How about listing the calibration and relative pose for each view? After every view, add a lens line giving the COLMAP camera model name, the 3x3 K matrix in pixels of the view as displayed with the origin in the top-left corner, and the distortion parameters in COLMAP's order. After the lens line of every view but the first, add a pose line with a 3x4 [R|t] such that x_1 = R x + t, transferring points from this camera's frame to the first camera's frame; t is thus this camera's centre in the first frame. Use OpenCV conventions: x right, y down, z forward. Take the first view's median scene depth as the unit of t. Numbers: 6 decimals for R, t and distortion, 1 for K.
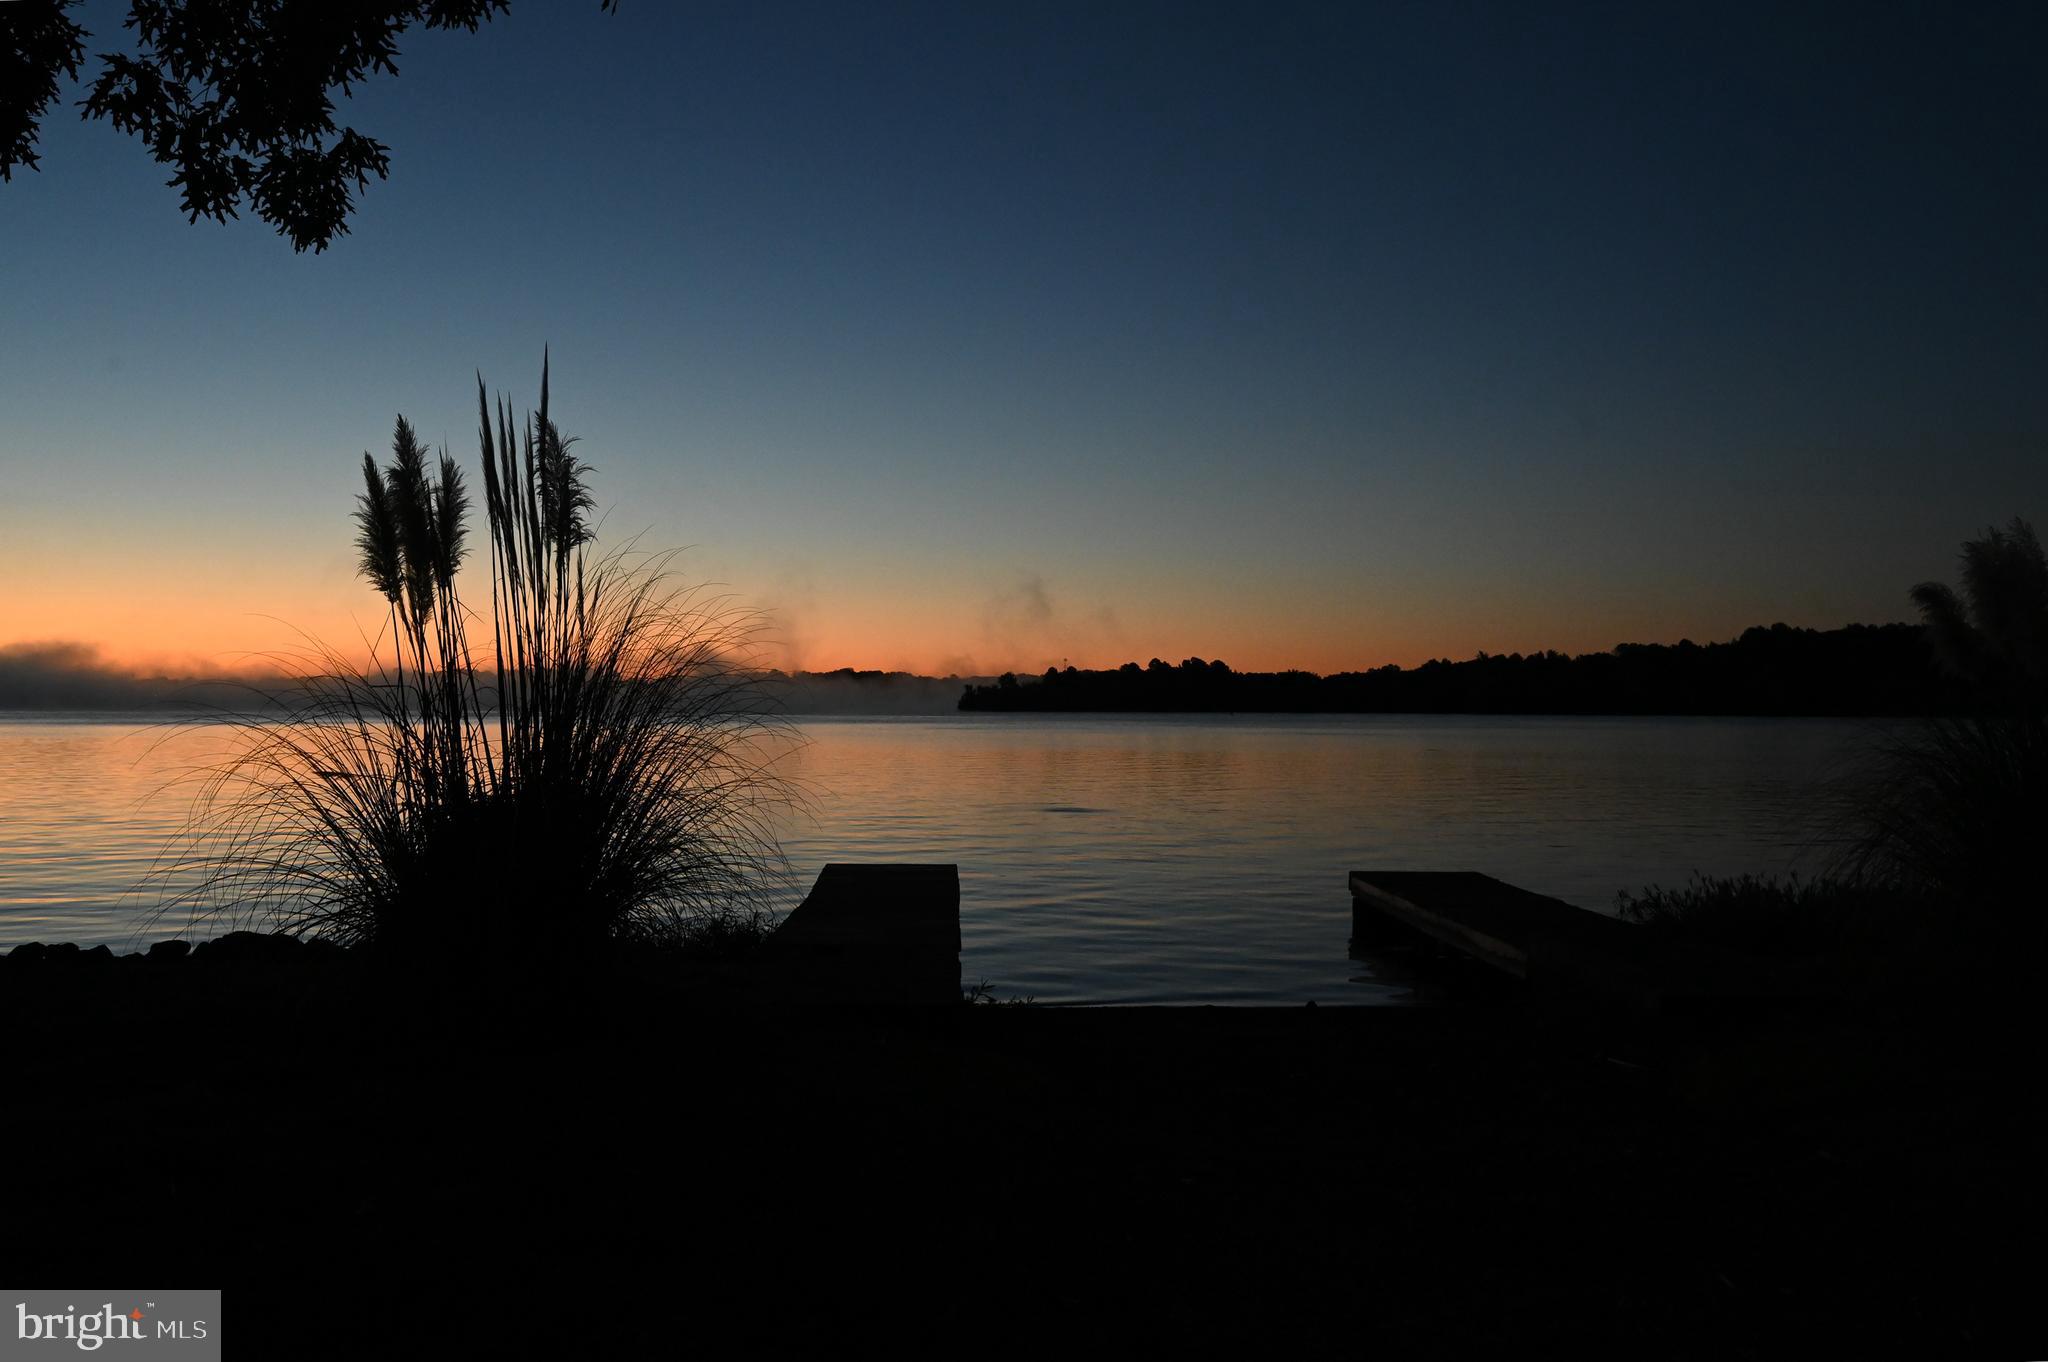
lens RADIAL K [[1760.5, 0, 1011.3], [0, 1760.5, 686.0], [0, 0, 1]] dist [-0.000774, -0.013135]
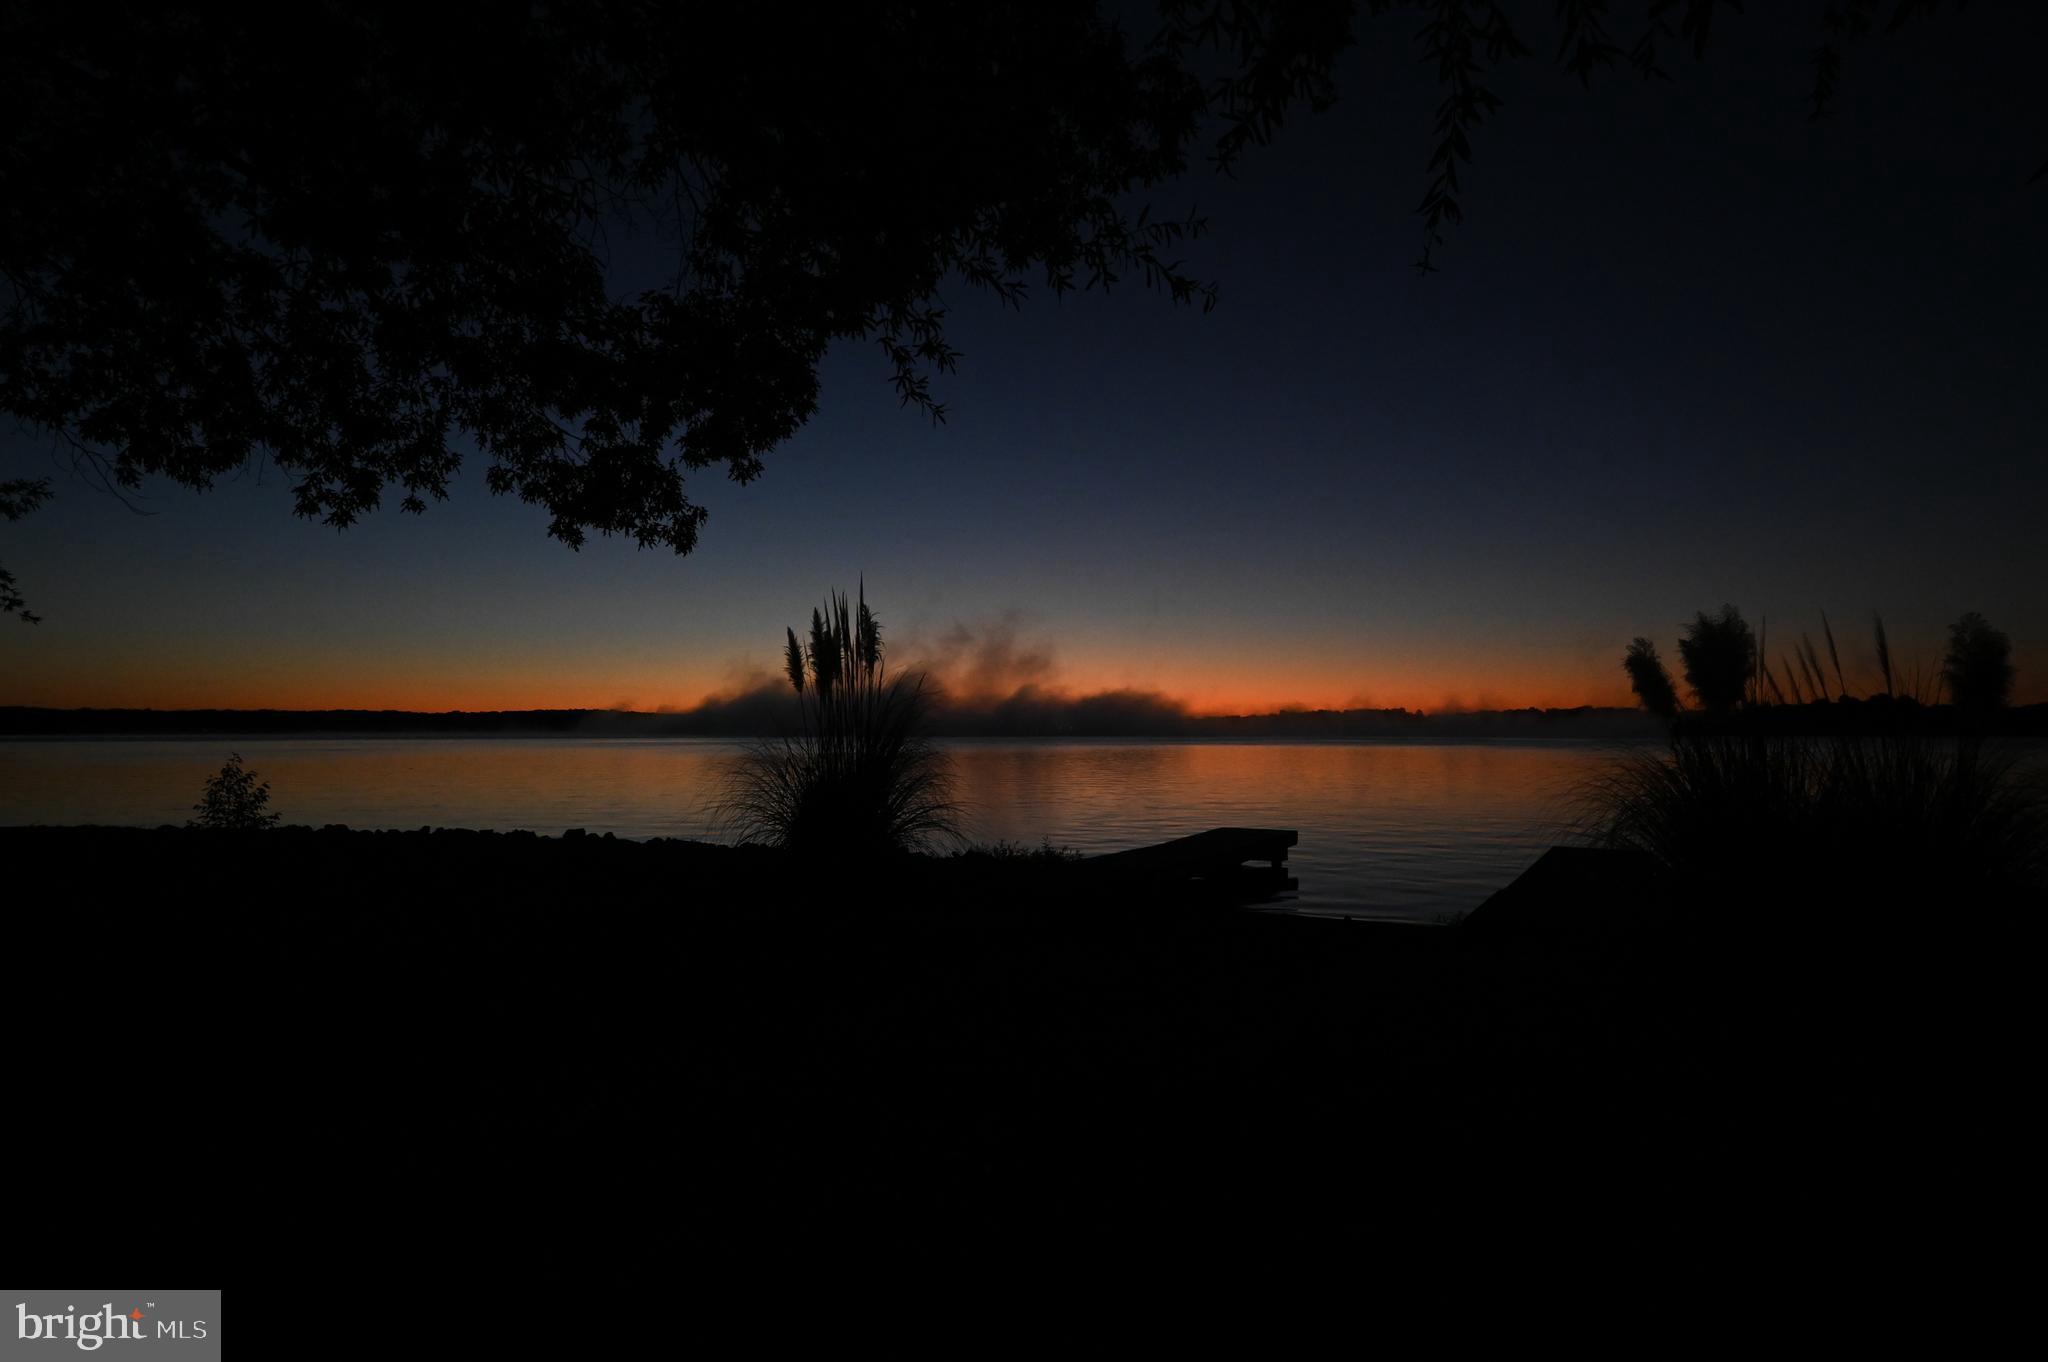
lens RADIAL K [[1133.1, 0, 1035.6], [0, 1133.1, 673.7], [0, 0, 1]] dist [0.000925, 0.002560]
pose [[0.846664, -0.030385, -0.531259, 0.640542], [0.008744, 0.999028, -0.043203, -0.005565], [0.532056, 0.031933, 0.846107, -0.060826]]
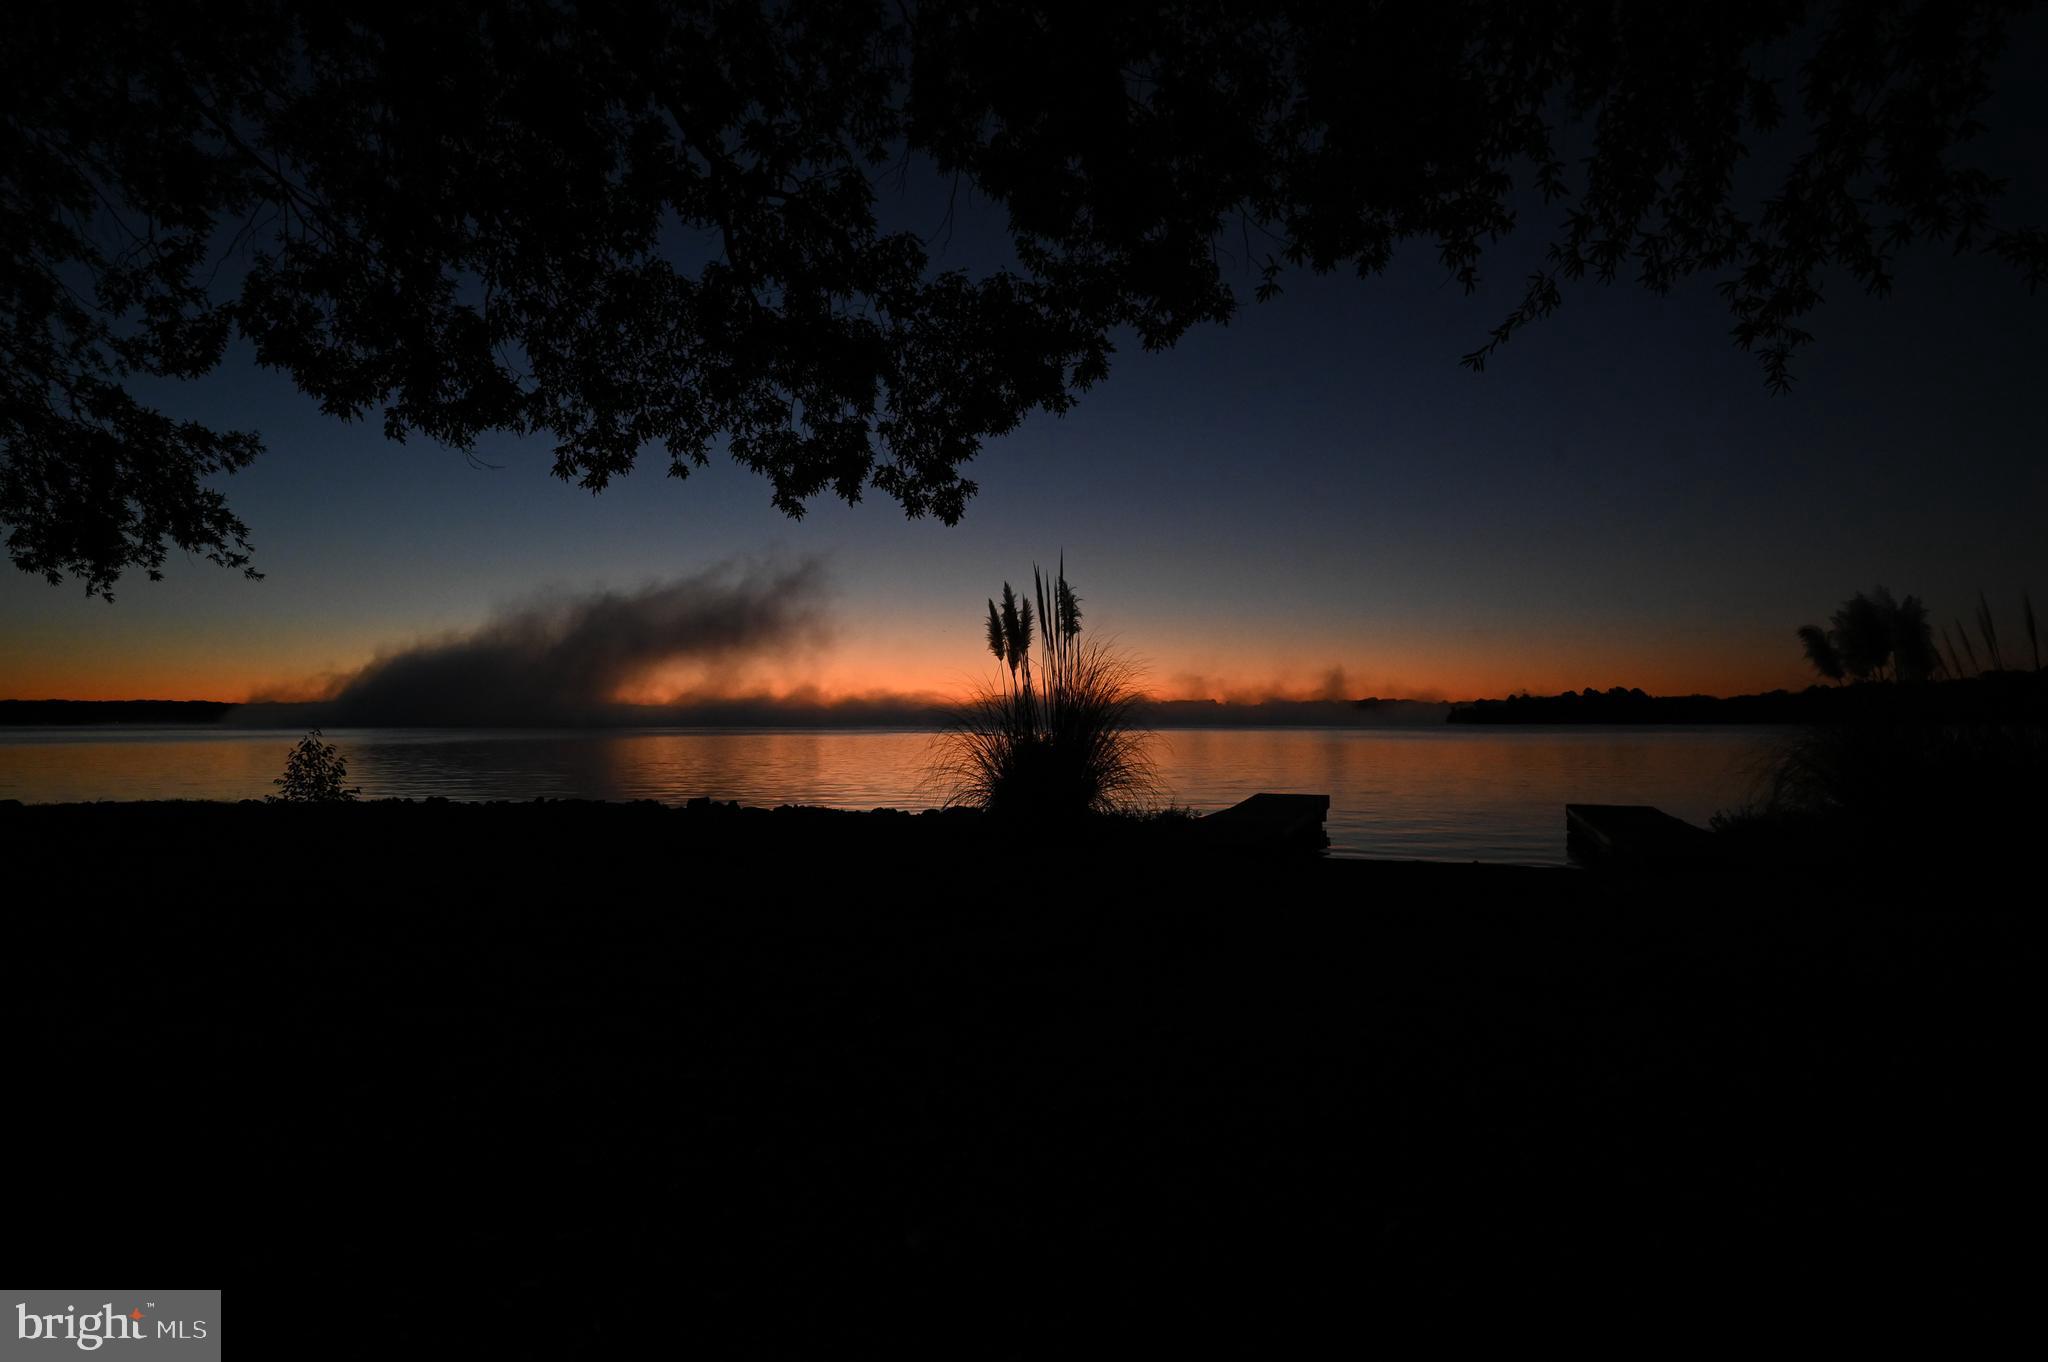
lens RADIAL K [[1065.4, 0, 1021.6], [0, 1065.4, 673.8], [0, 0, 1]] dist [0.000997, -0.001048]
pose [[0.914385, -0.022772, -0.404205, 0.245326], [0.008878, 0.999305, -0.036215, 0.021996], [0.404749, 0.029526, 0.913951, -0.292540]]
